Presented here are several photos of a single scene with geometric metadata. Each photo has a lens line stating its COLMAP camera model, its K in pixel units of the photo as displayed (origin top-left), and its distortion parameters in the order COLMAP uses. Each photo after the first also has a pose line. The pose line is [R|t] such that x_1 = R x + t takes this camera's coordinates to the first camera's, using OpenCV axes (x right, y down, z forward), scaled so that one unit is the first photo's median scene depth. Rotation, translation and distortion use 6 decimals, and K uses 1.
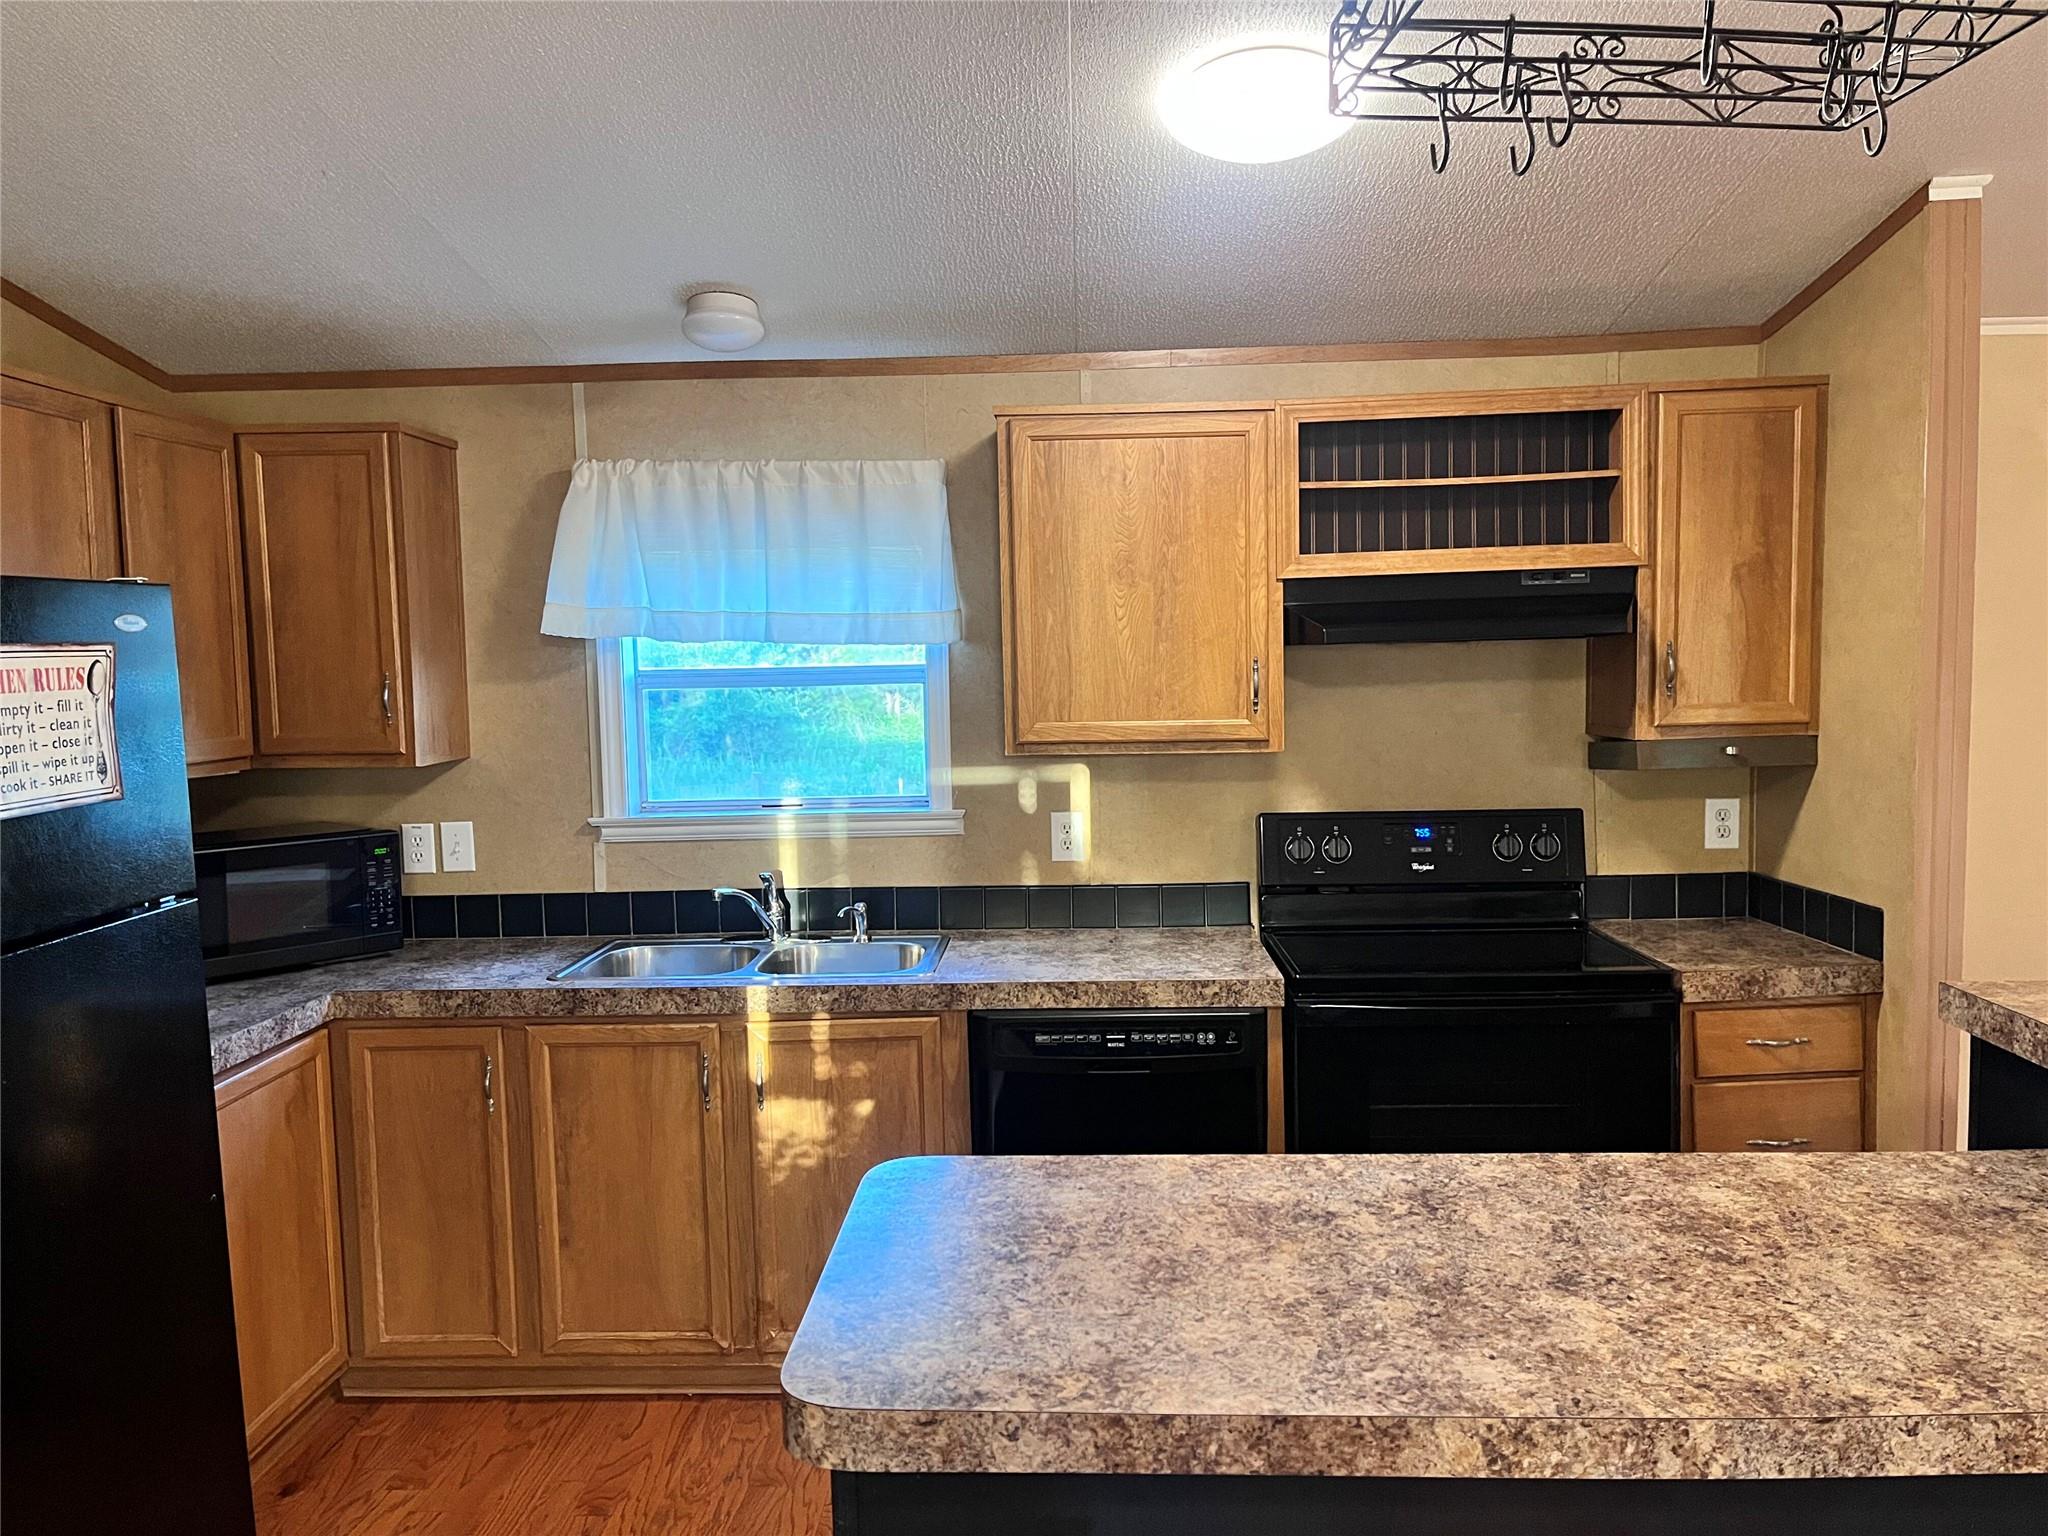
lens RADIAL K [[1550.2, 0, 1019.4], [0, 1550.2, 772.5], [0, 0, 1]] dist [0.071425, -0.103242]
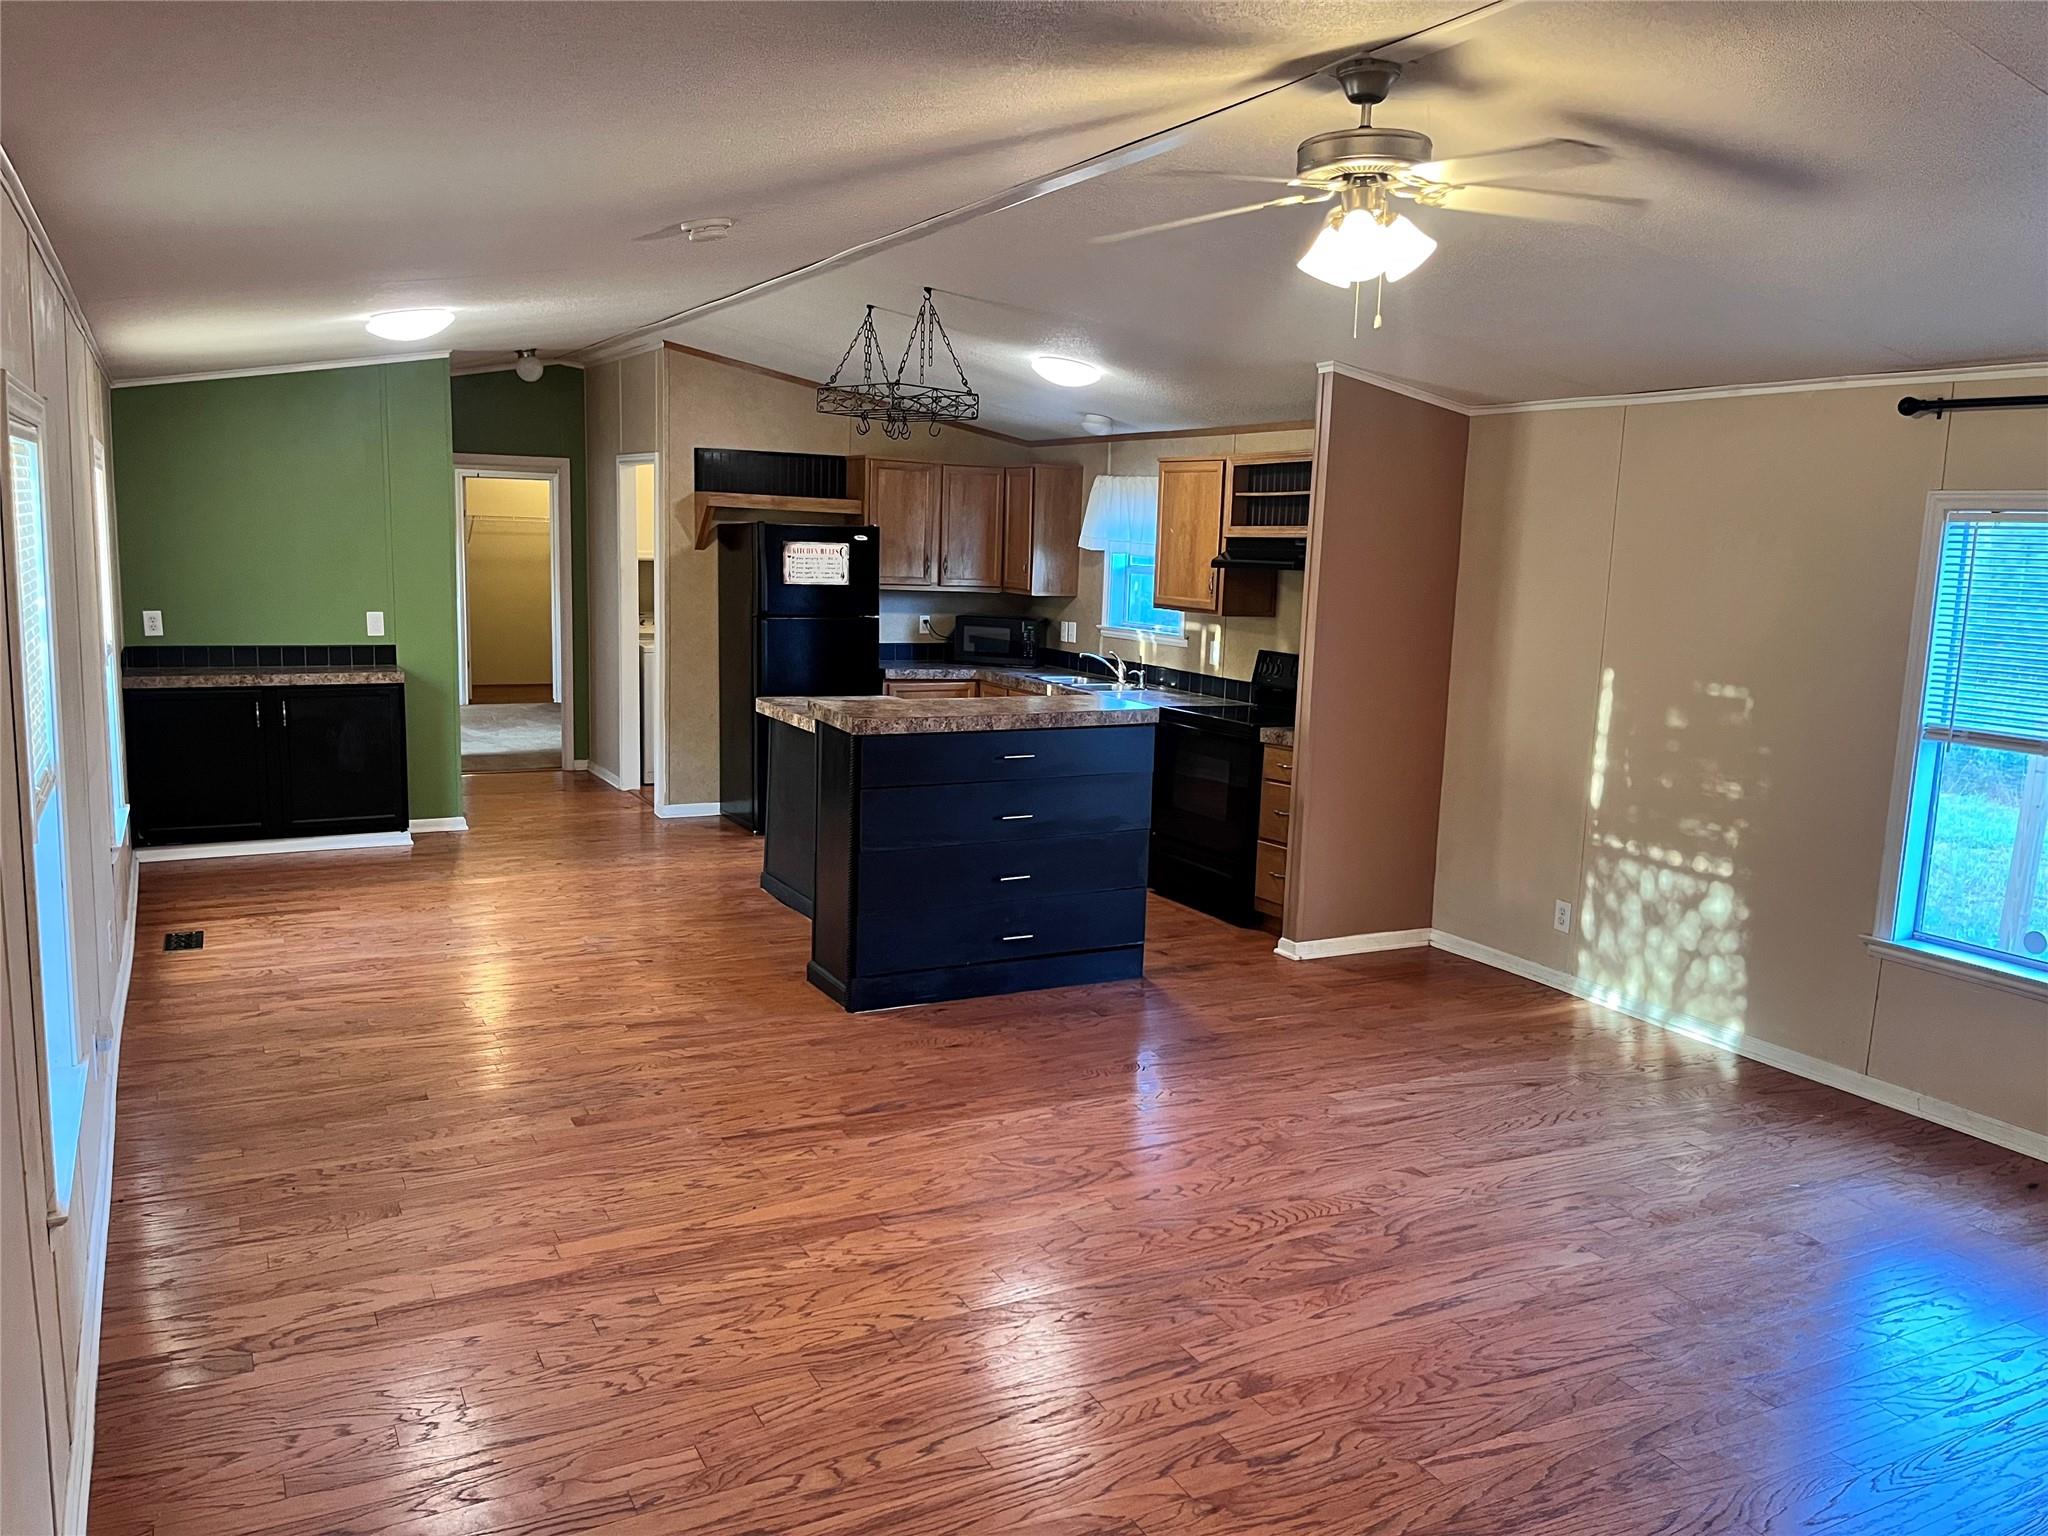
lens RADIAL K [[1550.2, 0, 1019.4], [0, 1550.2, 772.5], [0, 0, 1]] dist [0.071425, -0.103242]
pose [[0.502632, 0.171154, -0.847388, 1.946096], [-0.117283, 0.984644, 0.129310, -0.047925], [0.856508, 0.034389, 0.514987, -0.367680]]
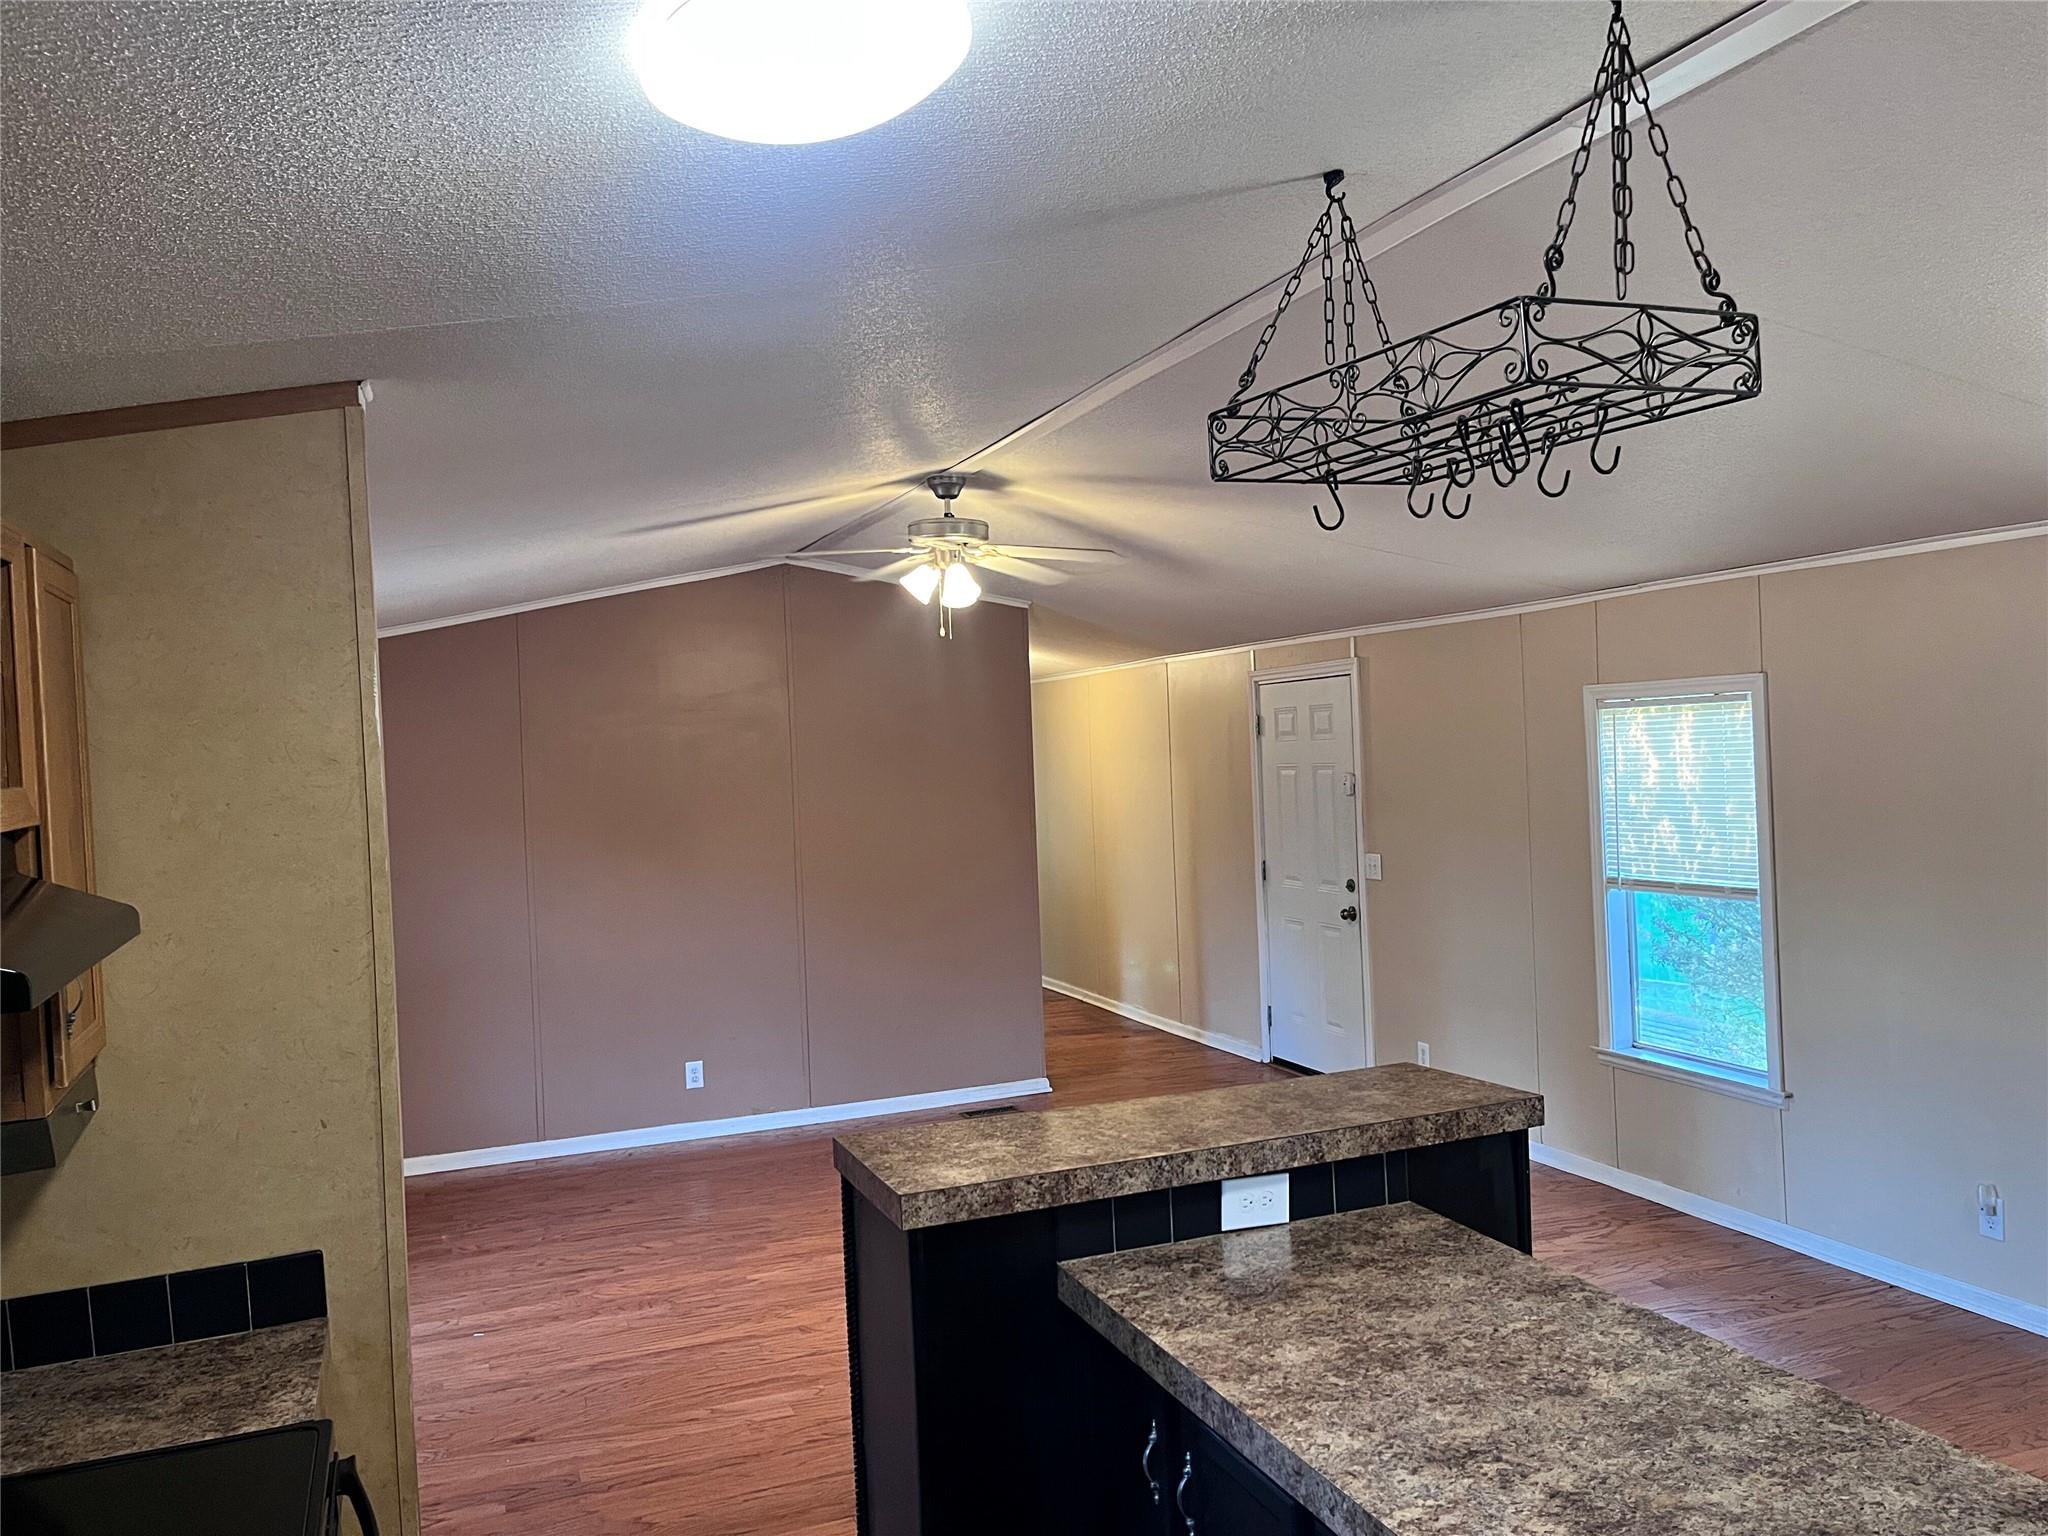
lens RADIAL K [[1552.7, 0, 1029.0], [0, 1552.7, 768.5], [0, 0, 1]] dist [0.069043, -0.090440]
pose [[-0.397033, 0.016880, 0.917649, -0.638514], [0.128075, 0.991067, 0.037183, -0.146694], [-0.908824, 0.132291, -0.395648, 1.067150]]
